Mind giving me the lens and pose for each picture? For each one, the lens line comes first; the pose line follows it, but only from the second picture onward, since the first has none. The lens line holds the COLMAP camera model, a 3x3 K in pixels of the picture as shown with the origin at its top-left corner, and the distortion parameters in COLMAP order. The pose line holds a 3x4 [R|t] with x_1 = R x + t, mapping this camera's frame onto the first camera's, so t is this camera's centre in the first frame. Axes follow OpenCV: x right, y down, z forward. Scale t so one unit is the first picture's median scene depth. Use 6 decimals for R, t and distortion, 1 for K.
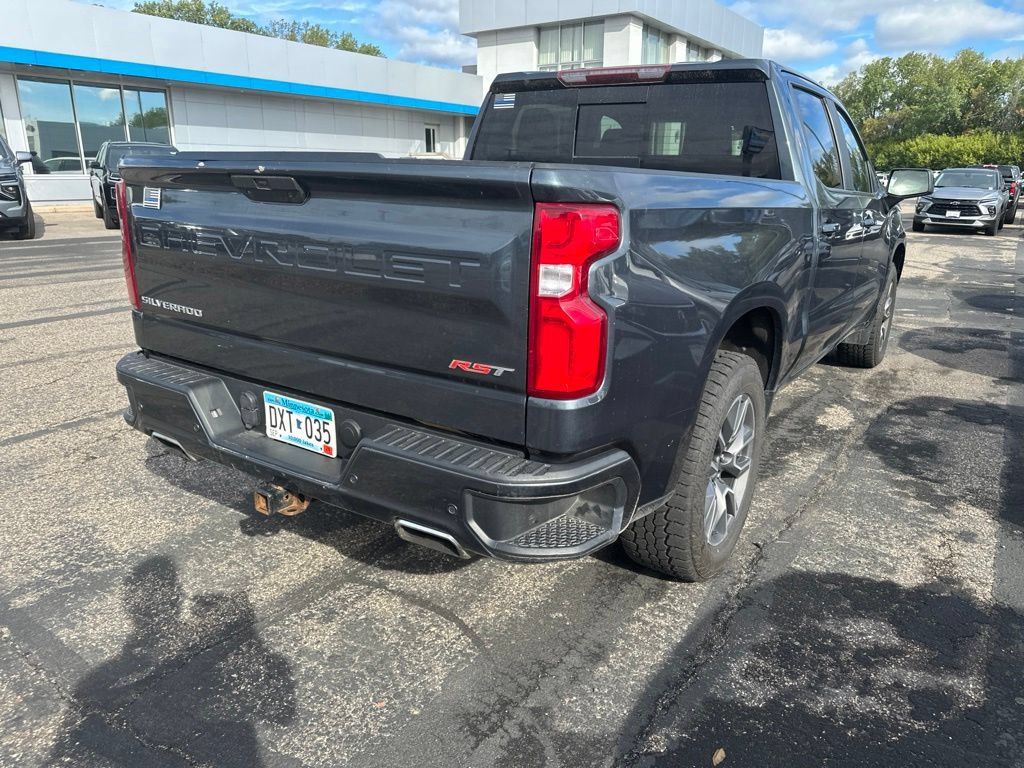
lens RADIAL K [[724.7, 0, 516.4], [0, 724.7, 384.6], [0, 0, 1]] dist [0.022423, -0.032203]
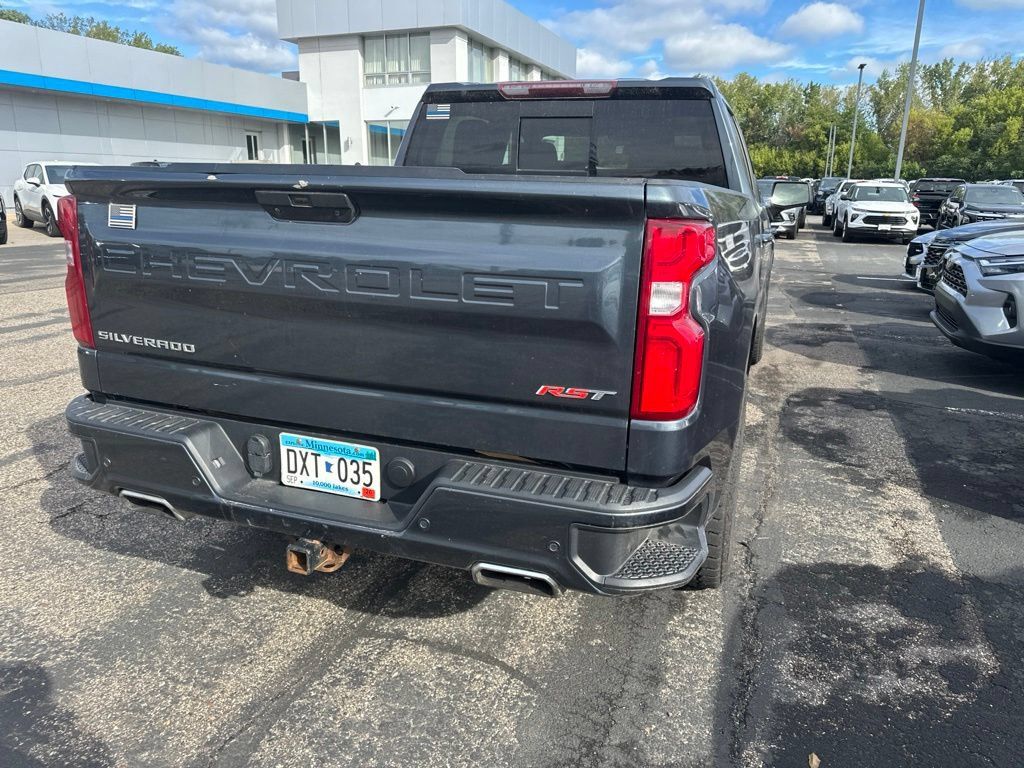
lens RADIAL K [[728.9, 0, 517.4], [0, 728.9, 370.0], [0, 0, 1]] dist [0.018188, -0.024602]
pose [[0.971122, -0.056097, 0.231894, -0.230907], [0.063331, 0.997707, -0.023863, -0.023927], [-0.230024, 0.037859, 0.972448, 0.059860]]
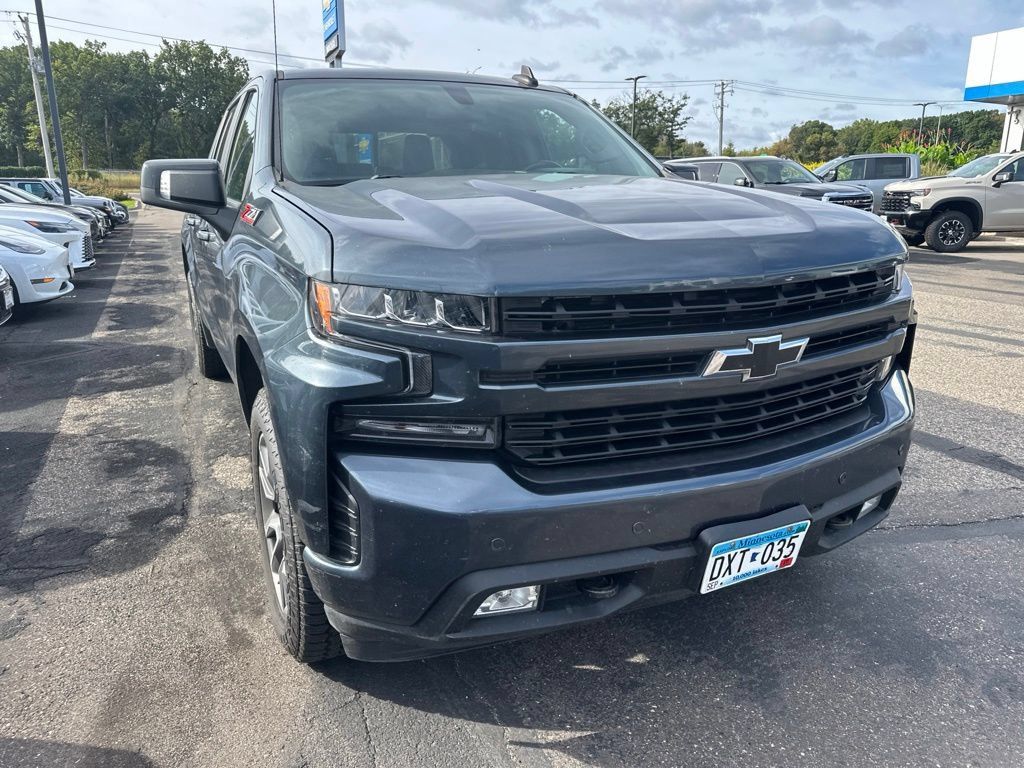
lens RADIAL K [[725.7, 0, 516.6], [0, 725.7, 378.8], [0, 0, 1]] dist [0.018252, -0.023555]
pose [[-0.501375, 0.202154, -0.841283, 1.630948], [-0.246764, 0.898531, 0.362973, -0.729770], [0.829295, 0.389584, -0.400617, 2.668948]]
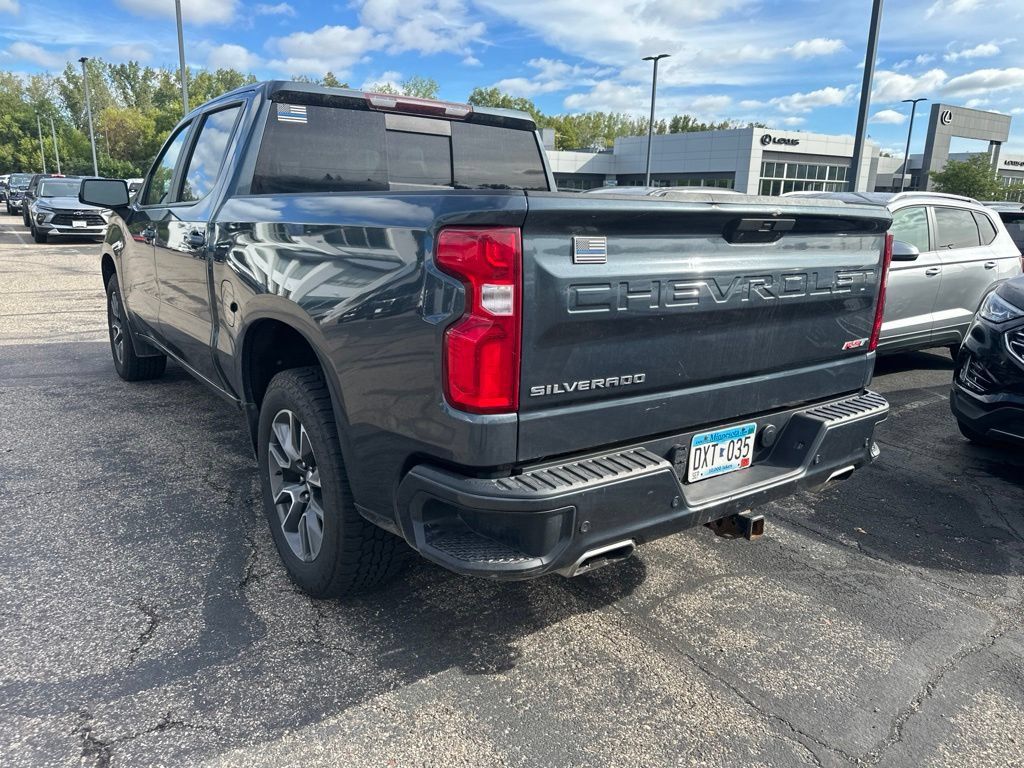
lens RADIAL K [[728.4, 0, 516.9], [0, 728.4, 380.9], [0, 0, 1]] dist [0.017017, -0.022334]
pose [[0.347709, -0.228466, 0.909341, -1.115189], [0.241490, 0.958959, 0.148593, -0.225724], [-0.905970, 0.167930, 0.388611, 0.705570]]
